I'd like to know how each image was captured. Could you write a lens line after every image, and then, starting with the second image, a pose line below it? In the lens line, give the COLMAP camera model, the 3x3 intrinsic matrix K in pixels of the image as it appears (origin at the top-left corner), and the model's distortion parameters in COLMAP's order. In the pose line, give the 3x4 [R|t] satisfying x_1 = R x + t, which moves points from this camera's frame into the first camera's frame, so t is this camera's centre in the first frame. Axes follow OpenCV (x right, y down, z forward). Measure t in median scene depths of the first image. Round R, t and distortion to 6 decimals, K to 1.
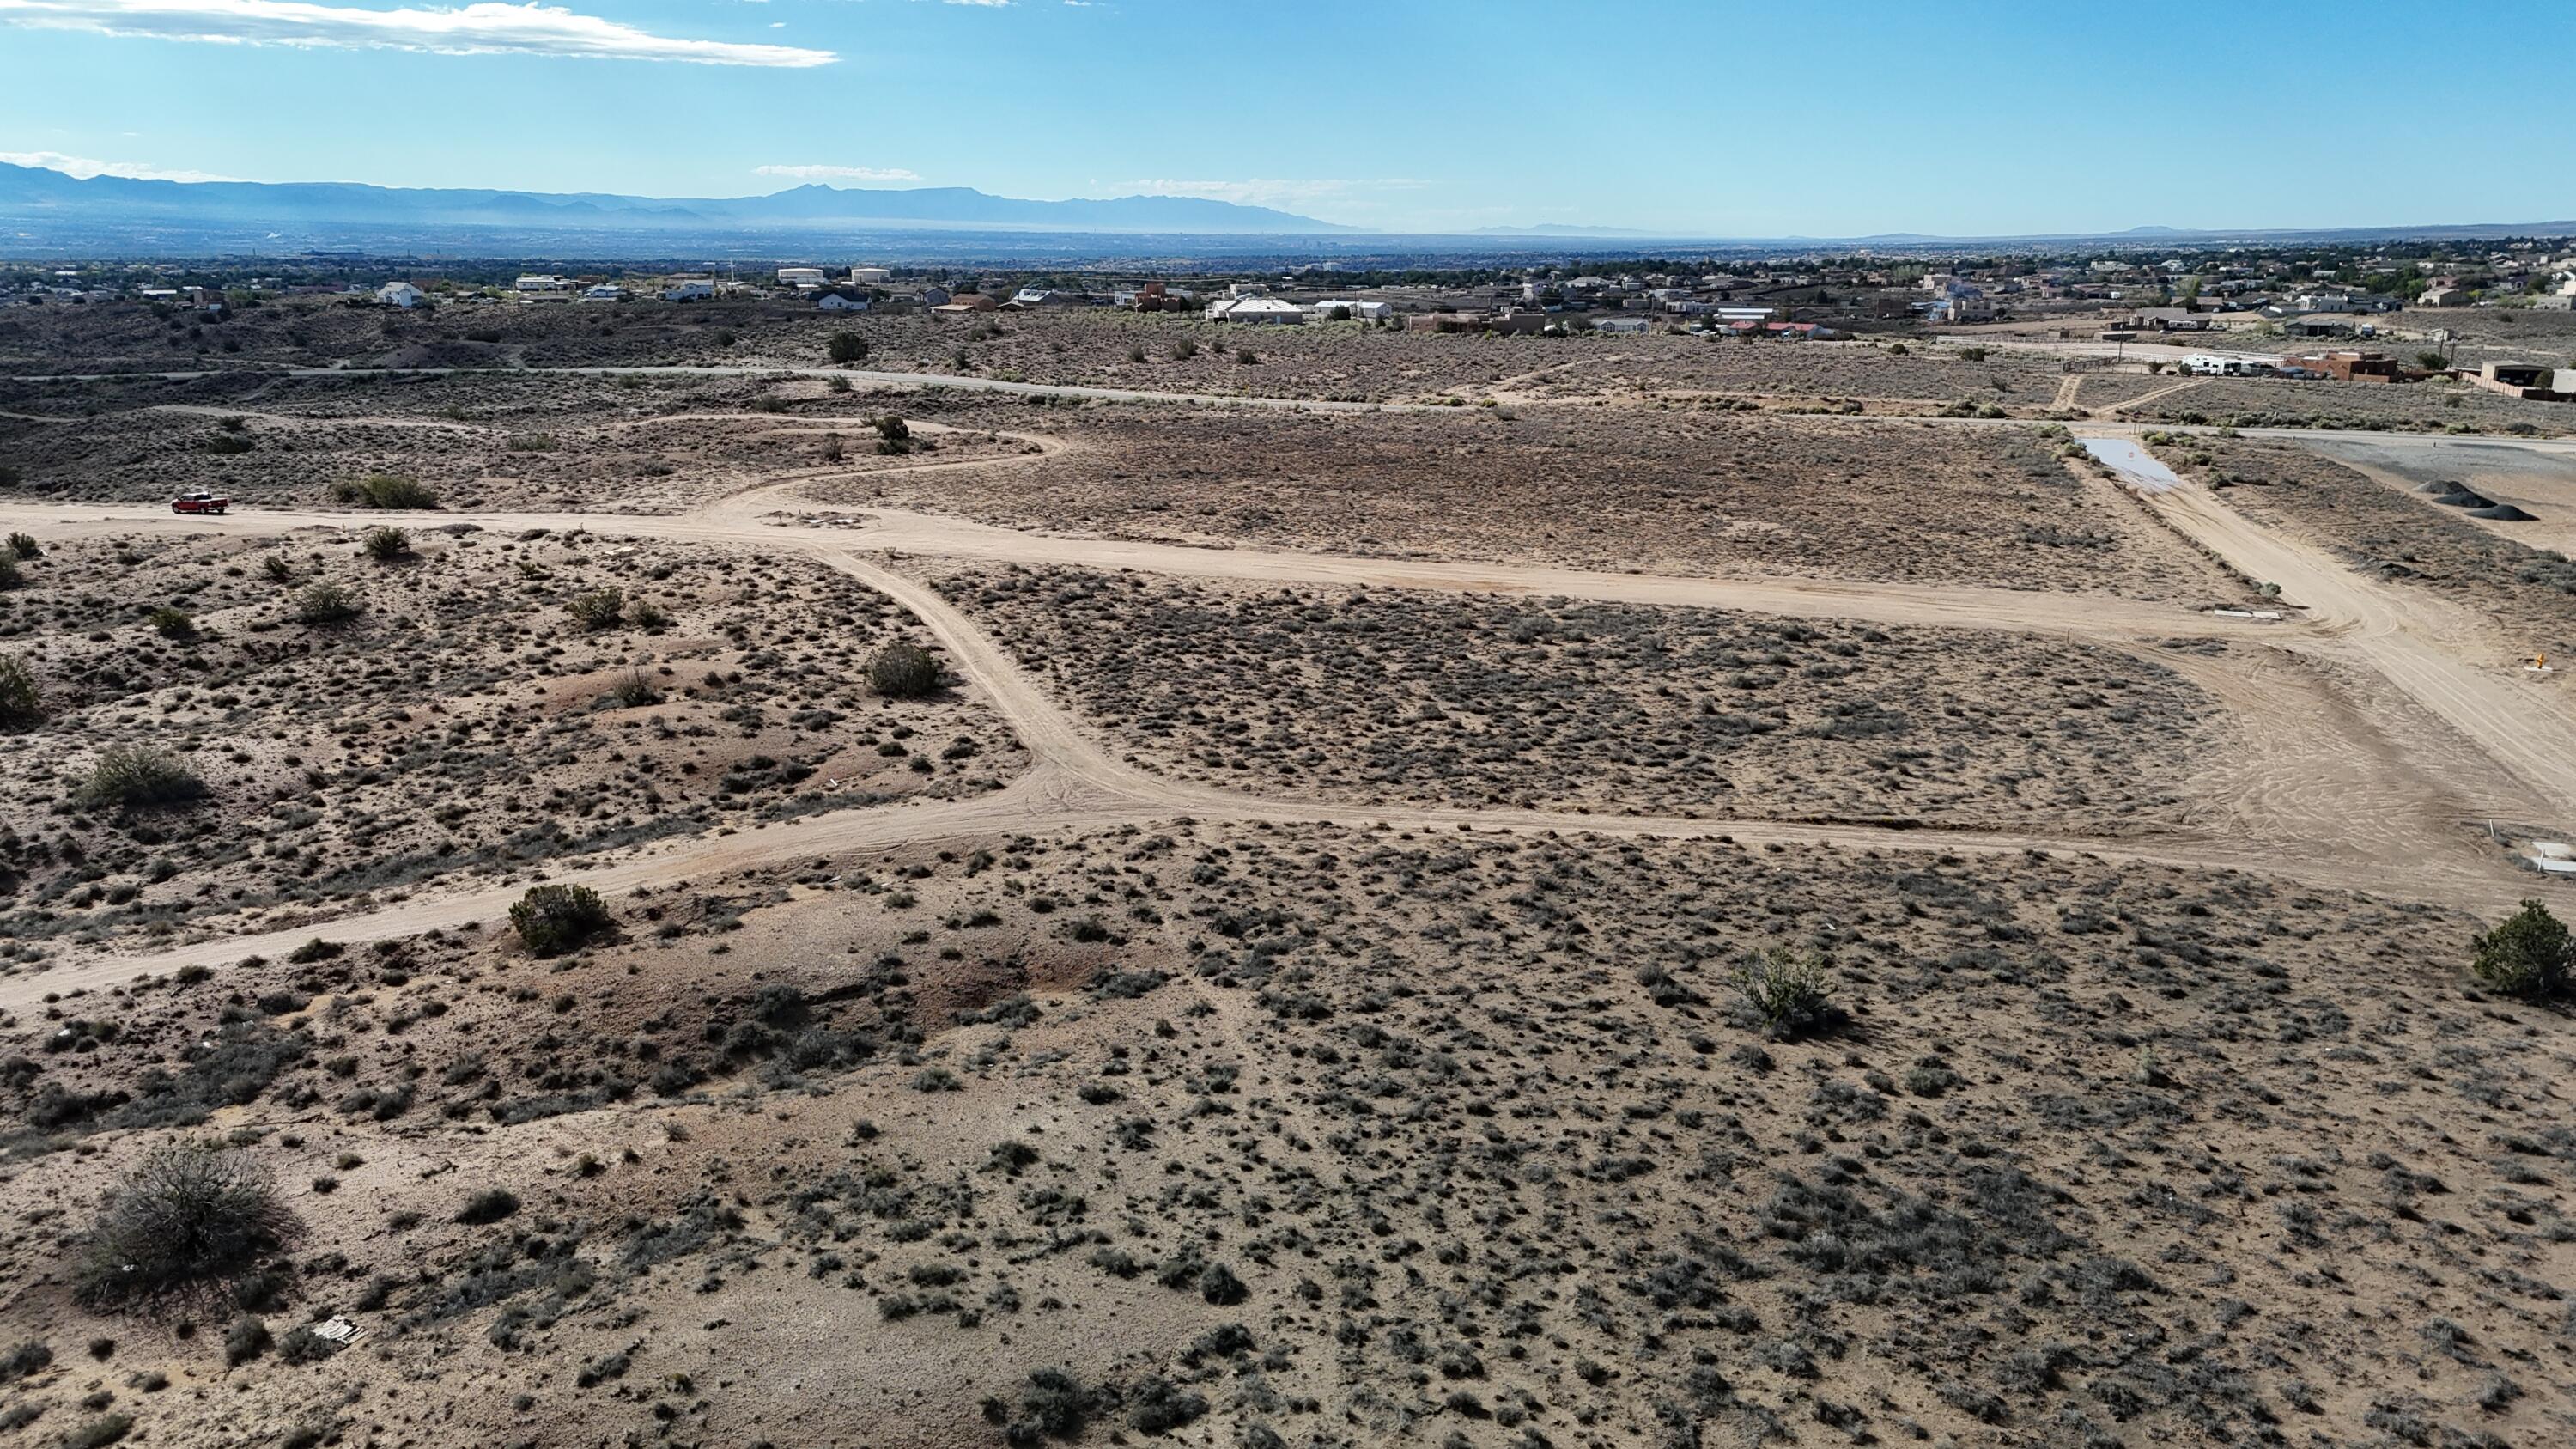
lens RADIAL K [[1910.1, 0, 1284.8], [0, 1910.1, 733.5], [0, 0, 1]] dist [0.071928, -0.059813]
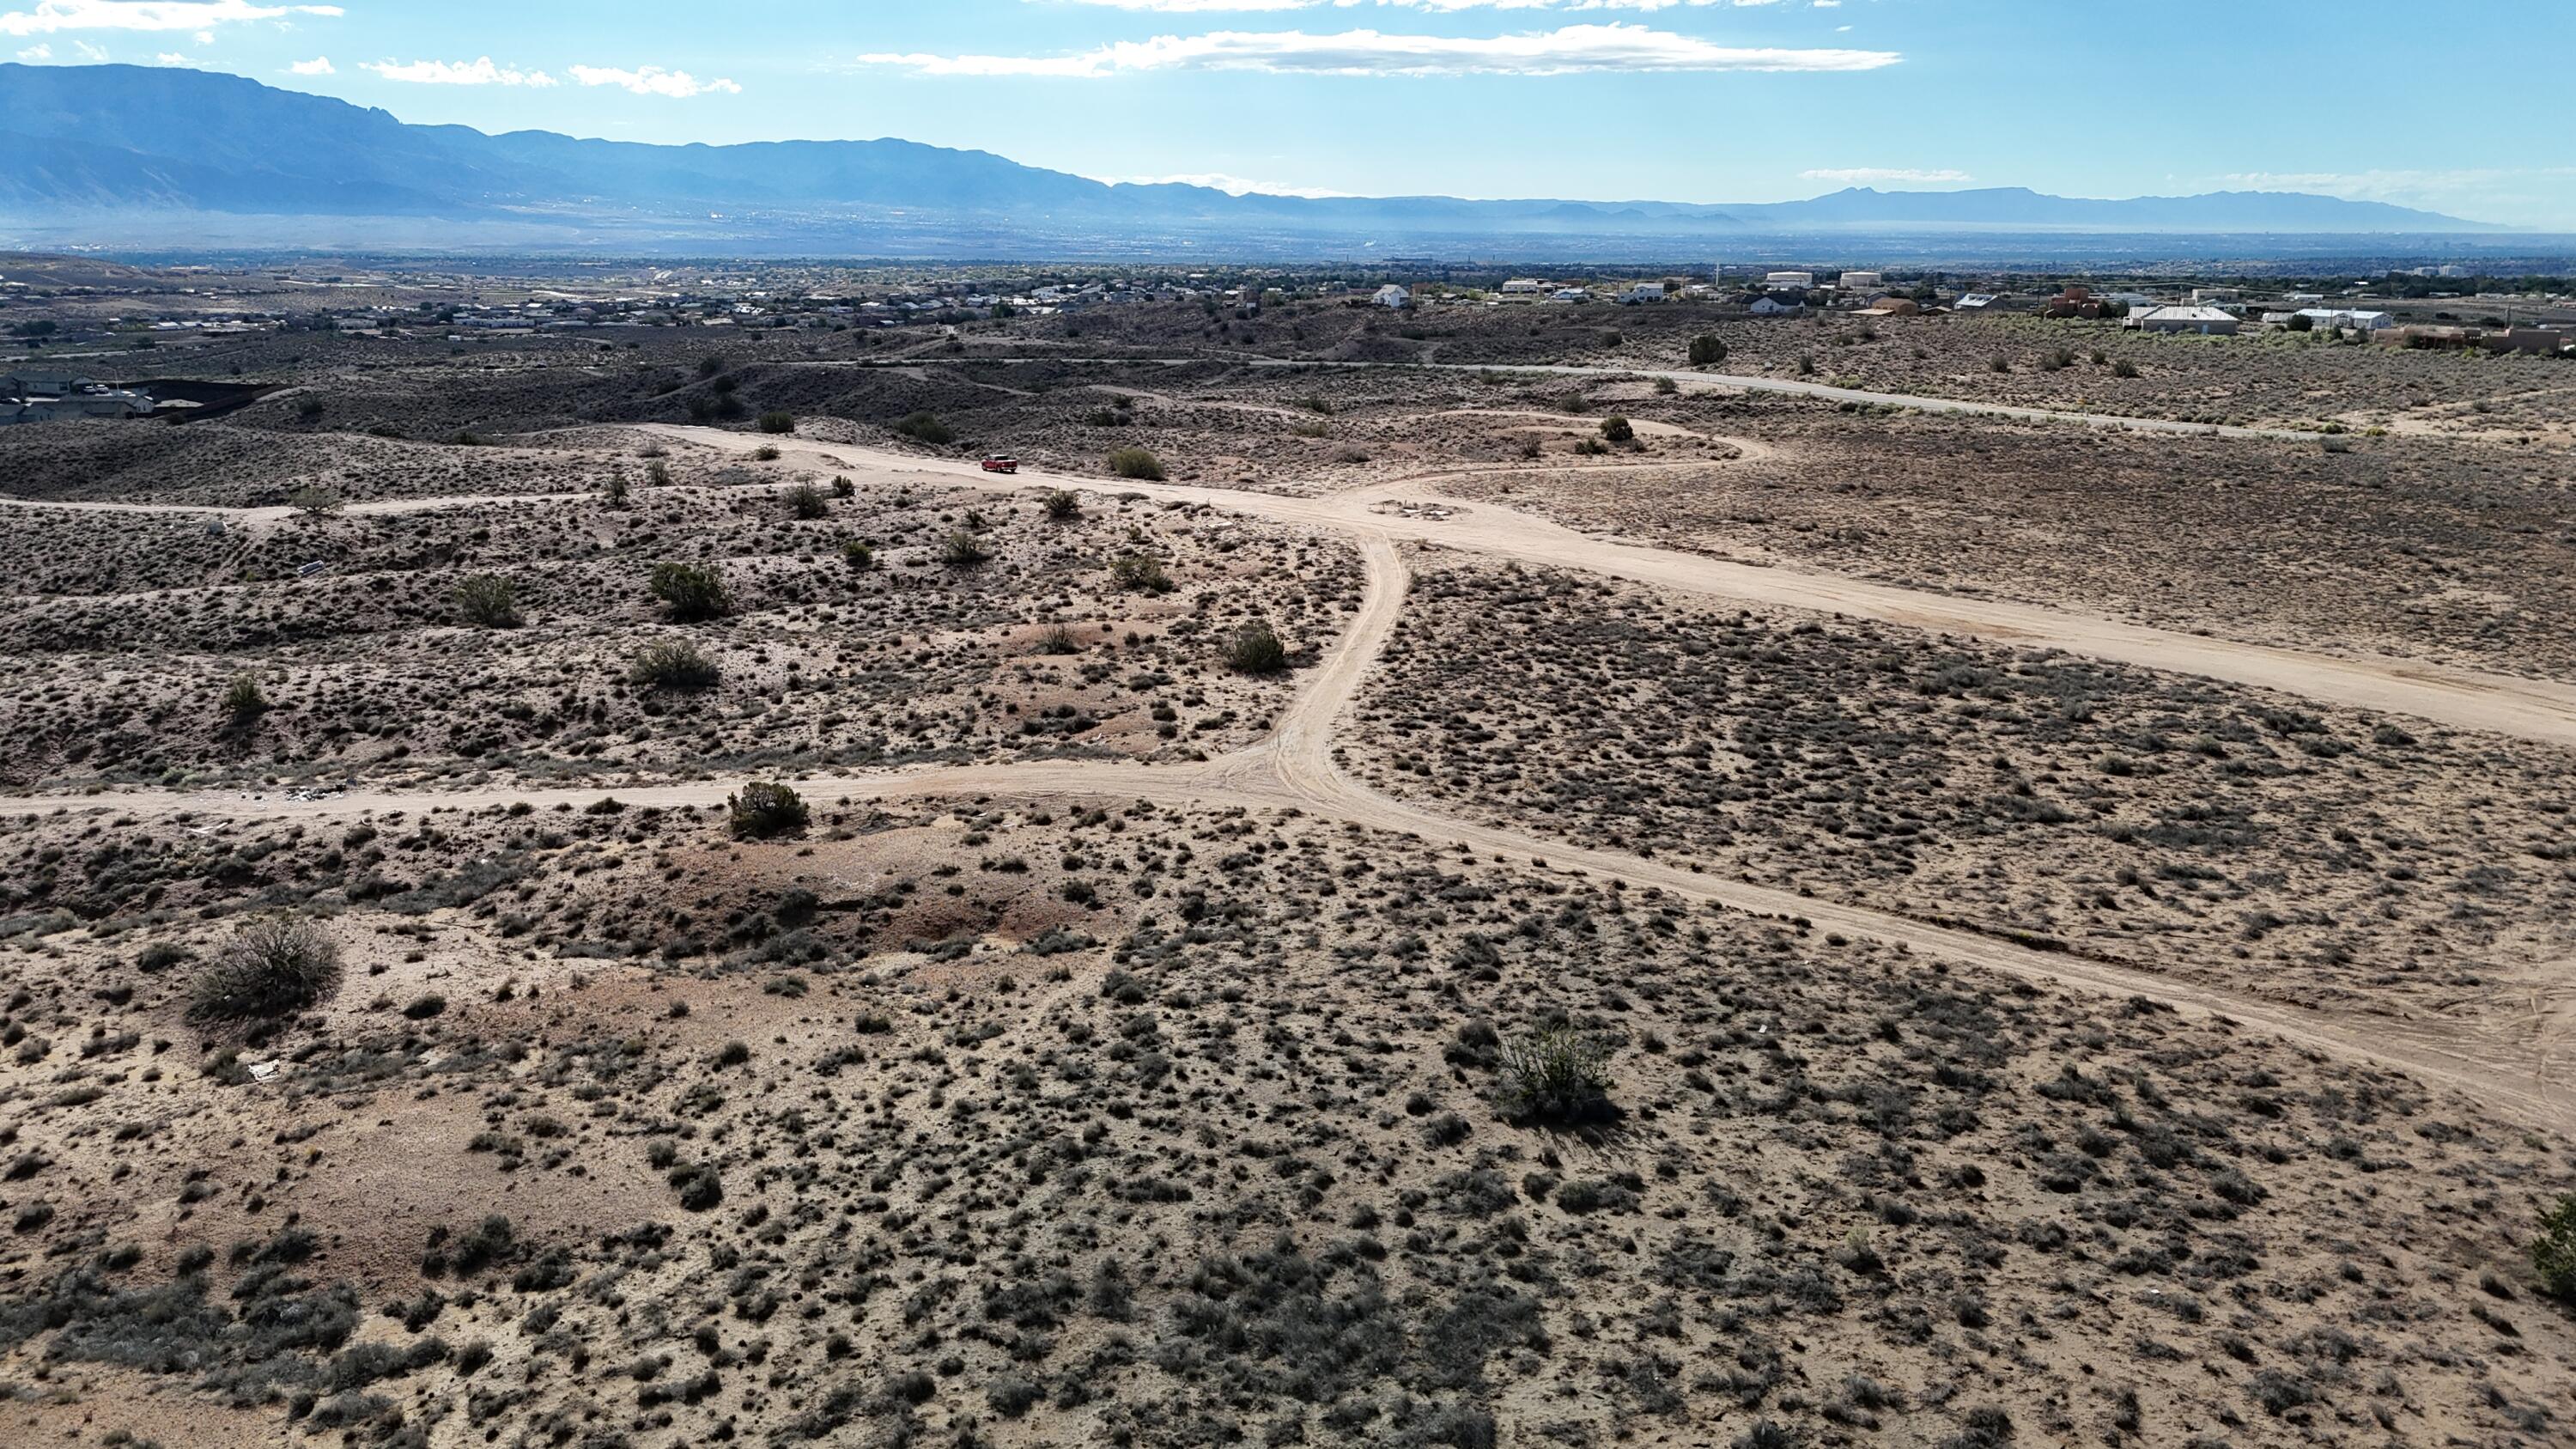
lens RADIAL K [[1910.1, 0, 1279.3], [0, 1910.1, 724.6], [0, 0, 1]] dist [0.071928, -0.059813]
pose [[0.866465, 0.125319, -0.483254, 0.382670], [-0.128356, 0.991362, 0.026943, -0.023959], [0.482456, 0.038683, 0.875066, 0.098670]]
